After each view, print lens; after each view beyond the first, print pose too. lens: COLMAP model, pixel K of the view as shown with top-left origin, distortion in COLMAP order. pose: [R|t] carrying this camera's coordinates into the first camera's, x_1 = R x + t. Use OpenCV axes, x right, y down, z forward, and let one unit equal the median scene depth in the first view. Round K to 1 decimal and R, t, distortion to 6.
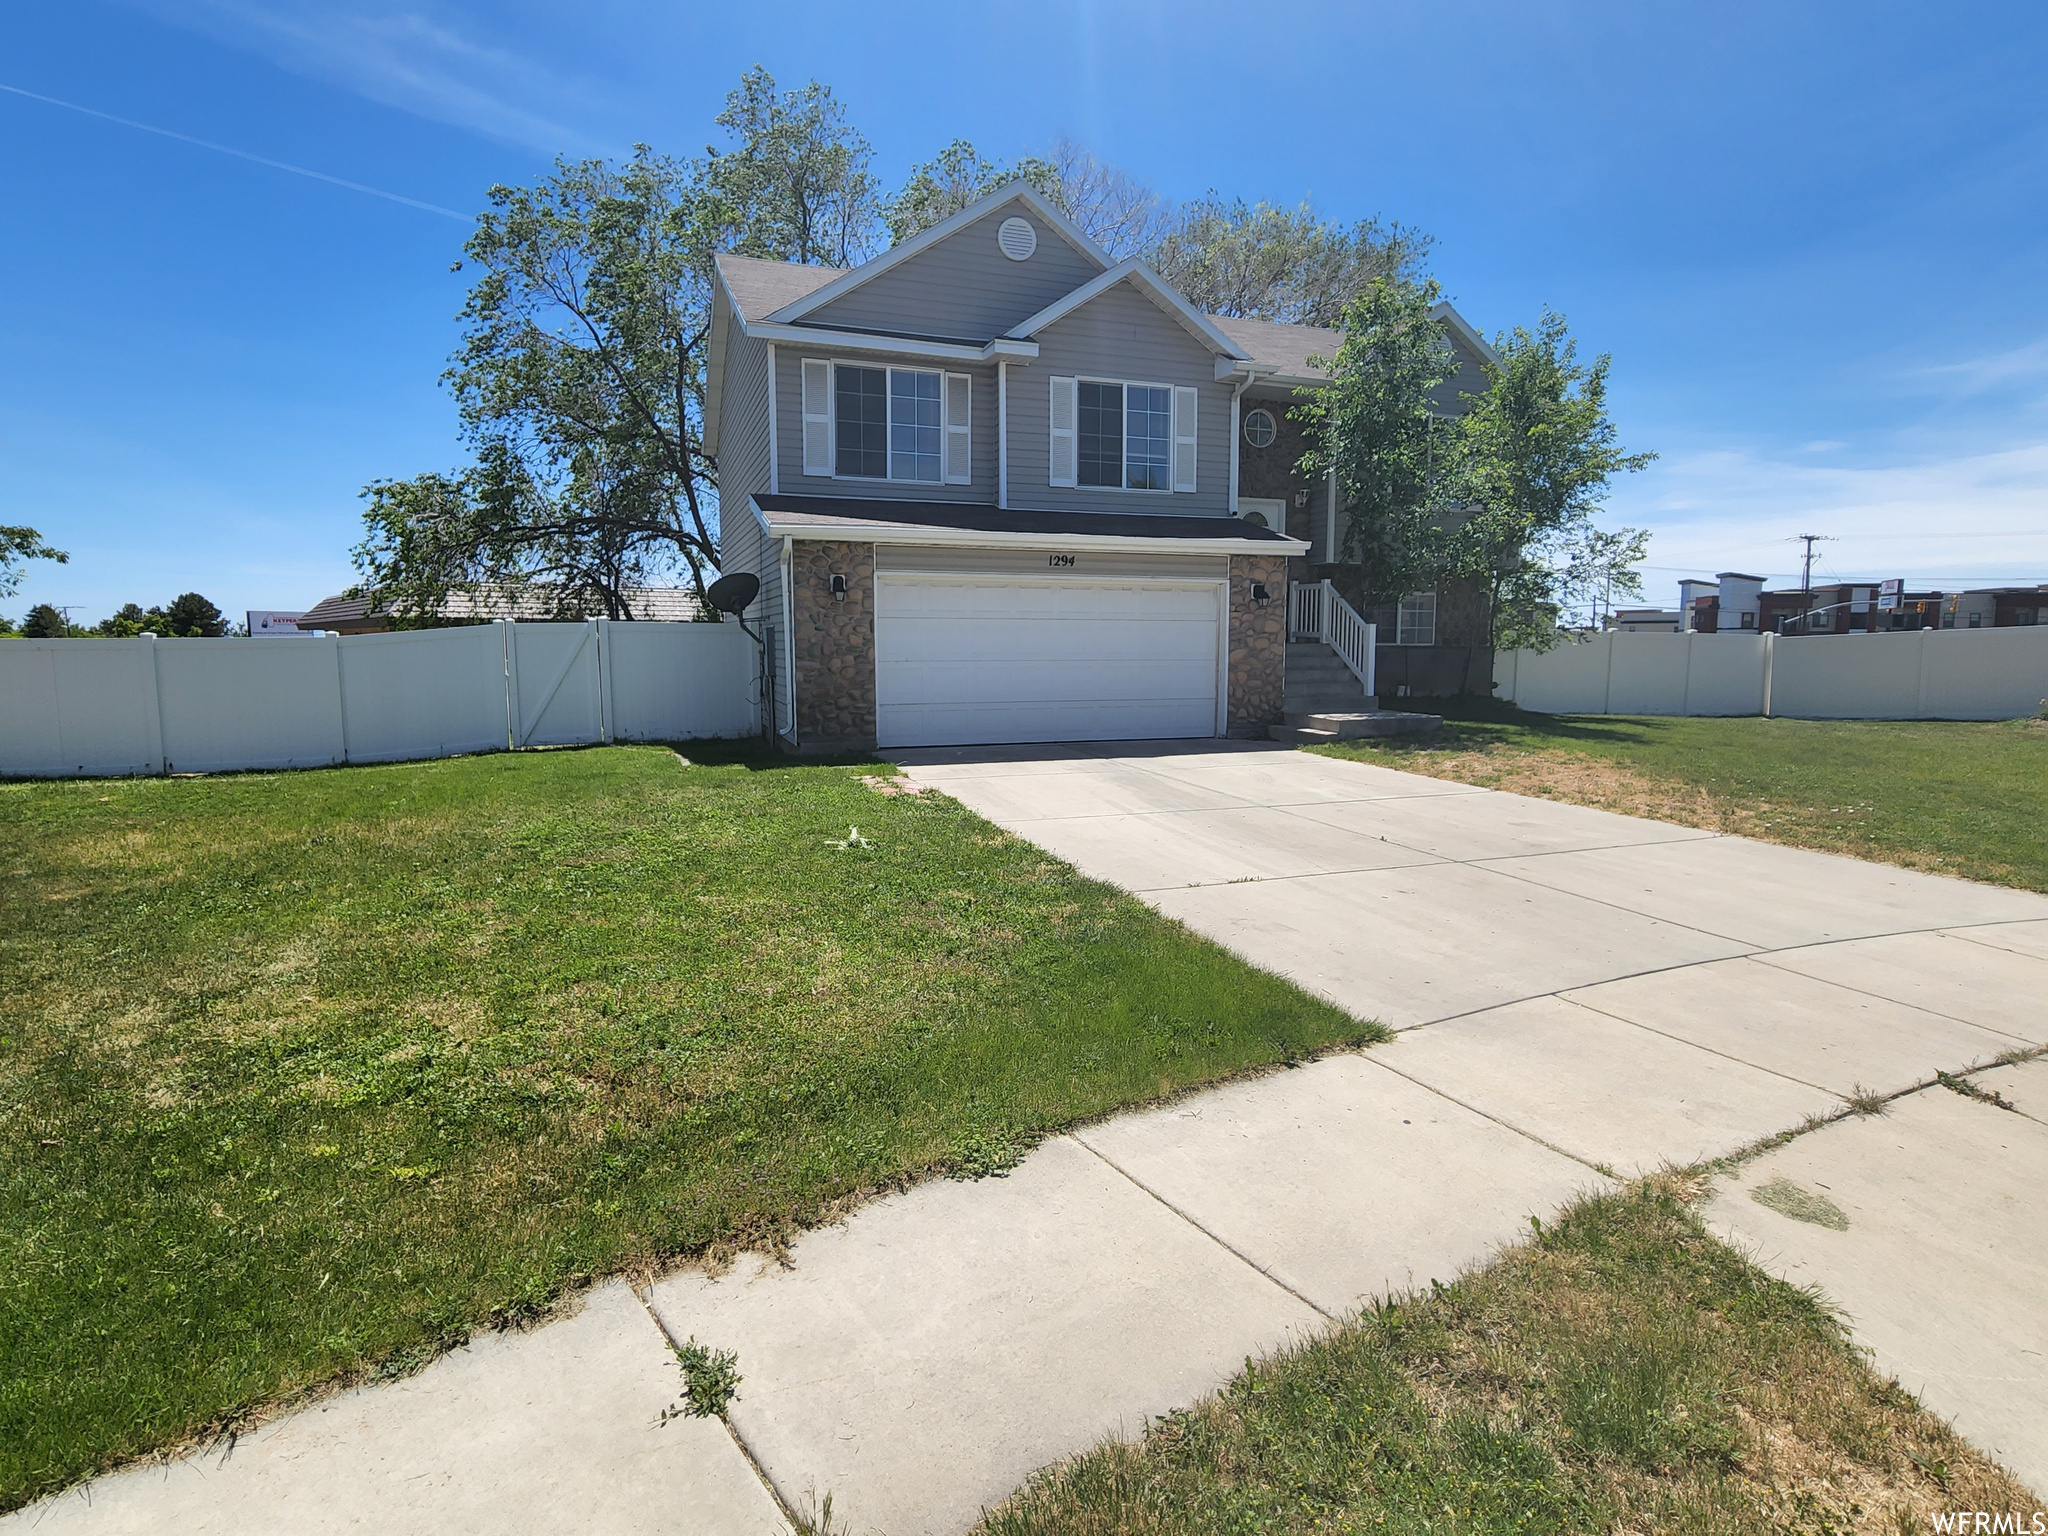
lens RADIAL K [[1083.4, 0, 1018.1], [0, 1083.4, 758.0], [0, 0, 1]] dist [-0.020080, 0.003295]
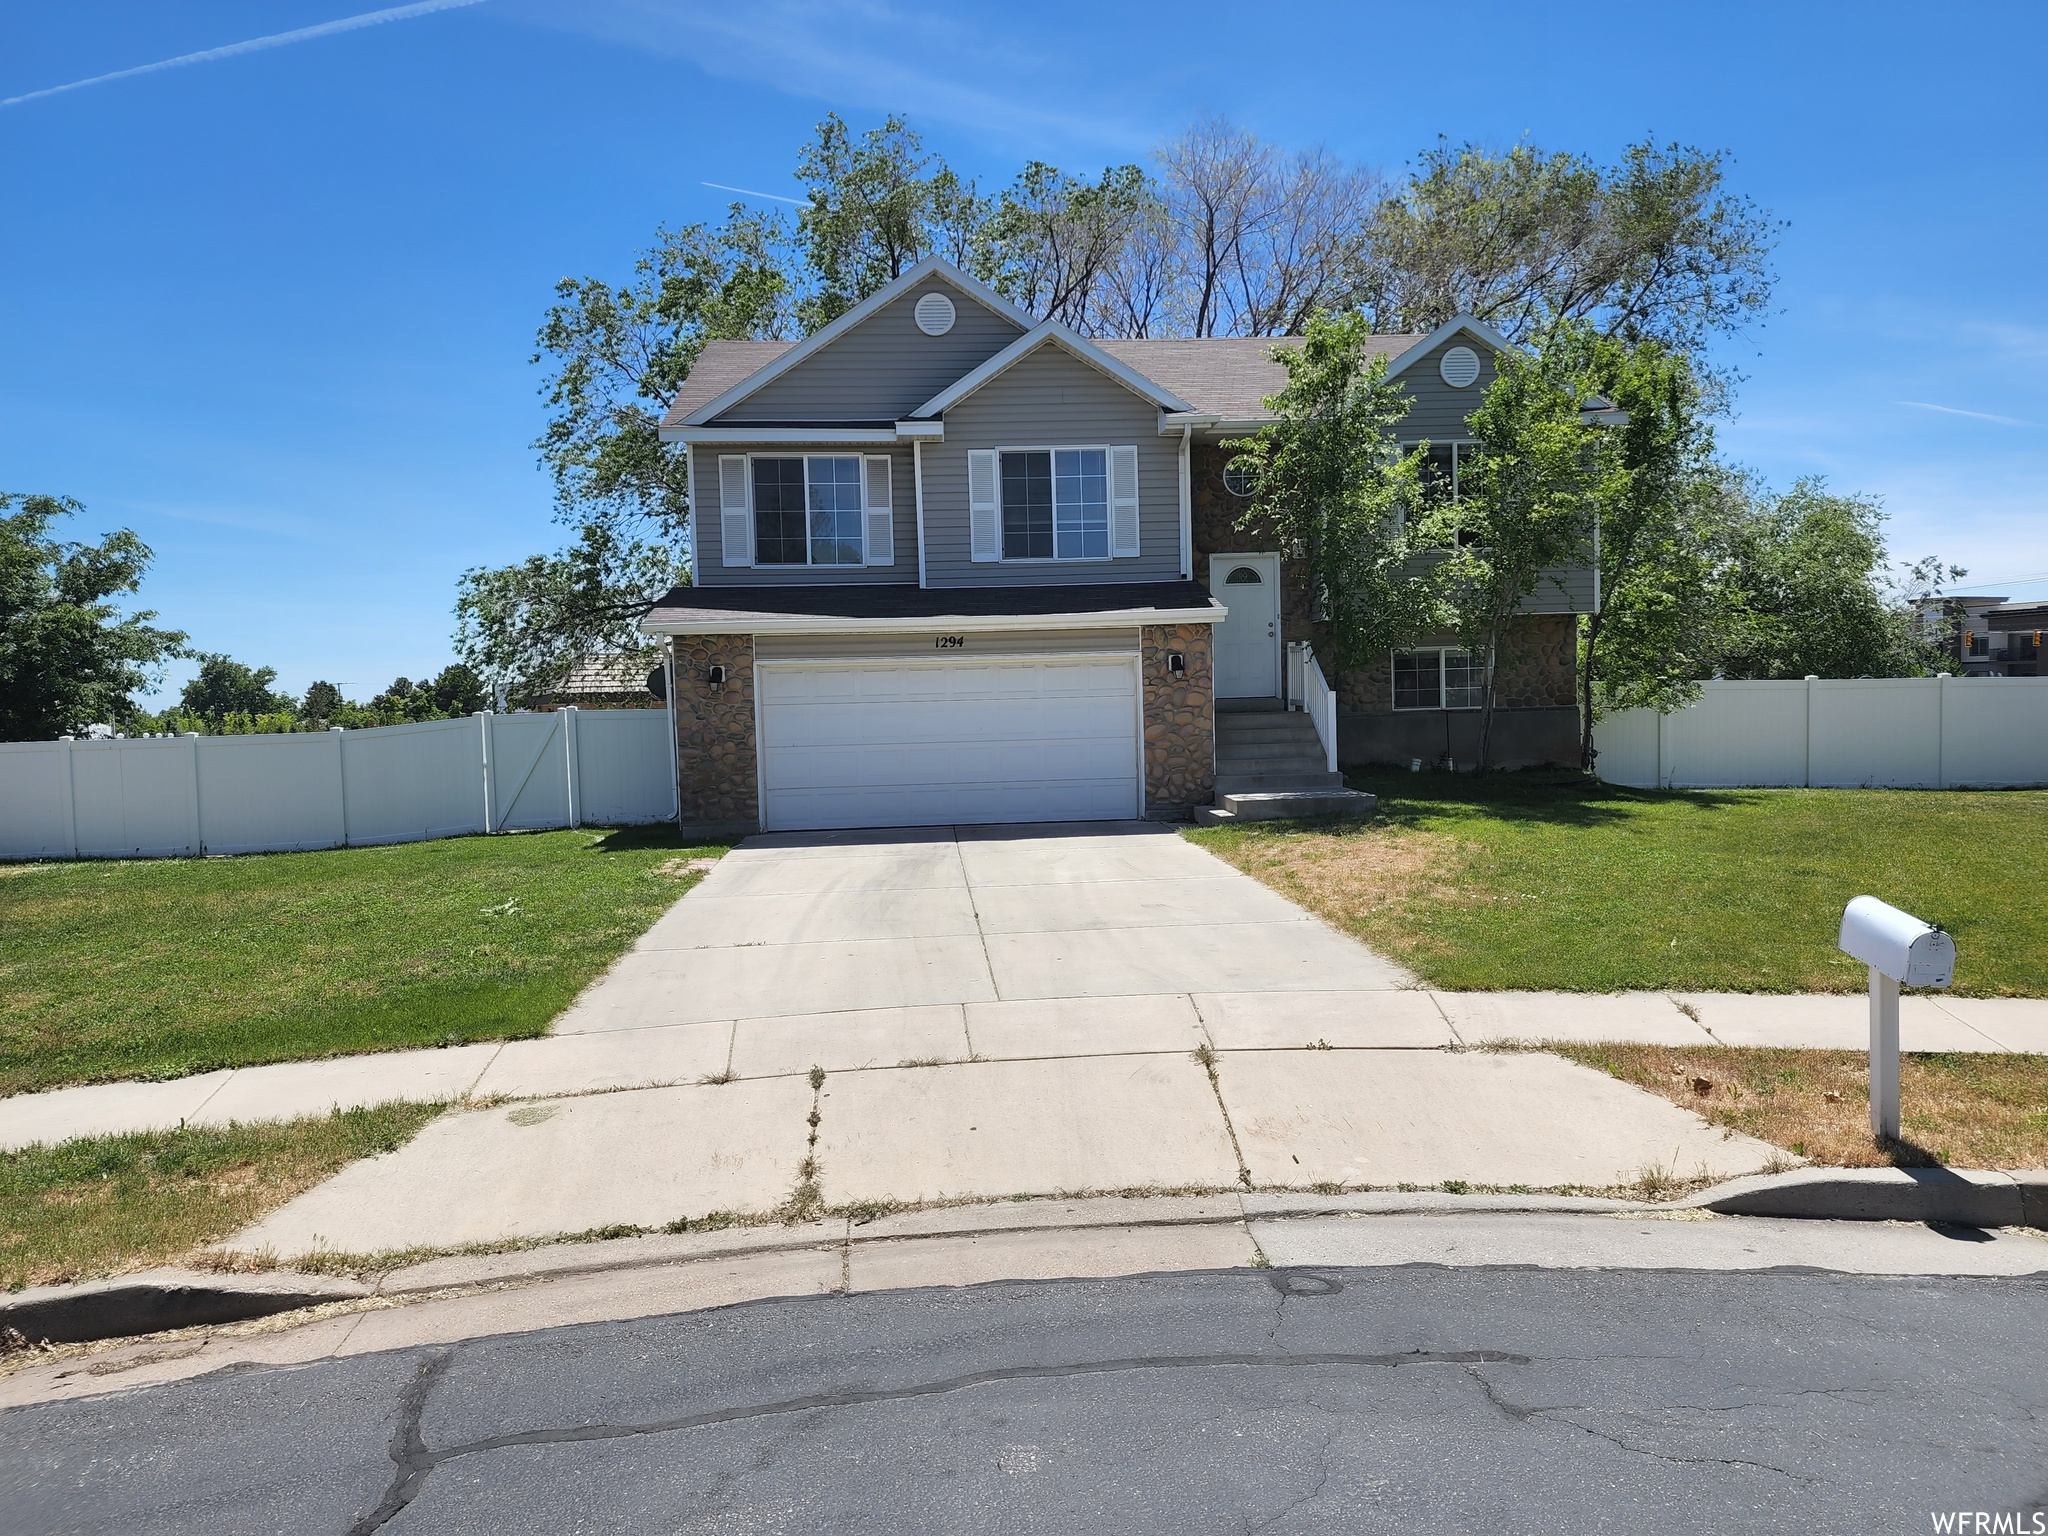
lens RADIAL K [[1382.4, 0, 1036.8], [0, 1382.4, 778.9], [0, 0, 1]] dist [0.005793, -0.005732]
pose [[0.963058, -0.011505, -0.269049, 0.422339], [-0.000916, 0.998941, -0.045997, 0.000834], [0.269293, 0.044545, 0.962027, -0.171876]]
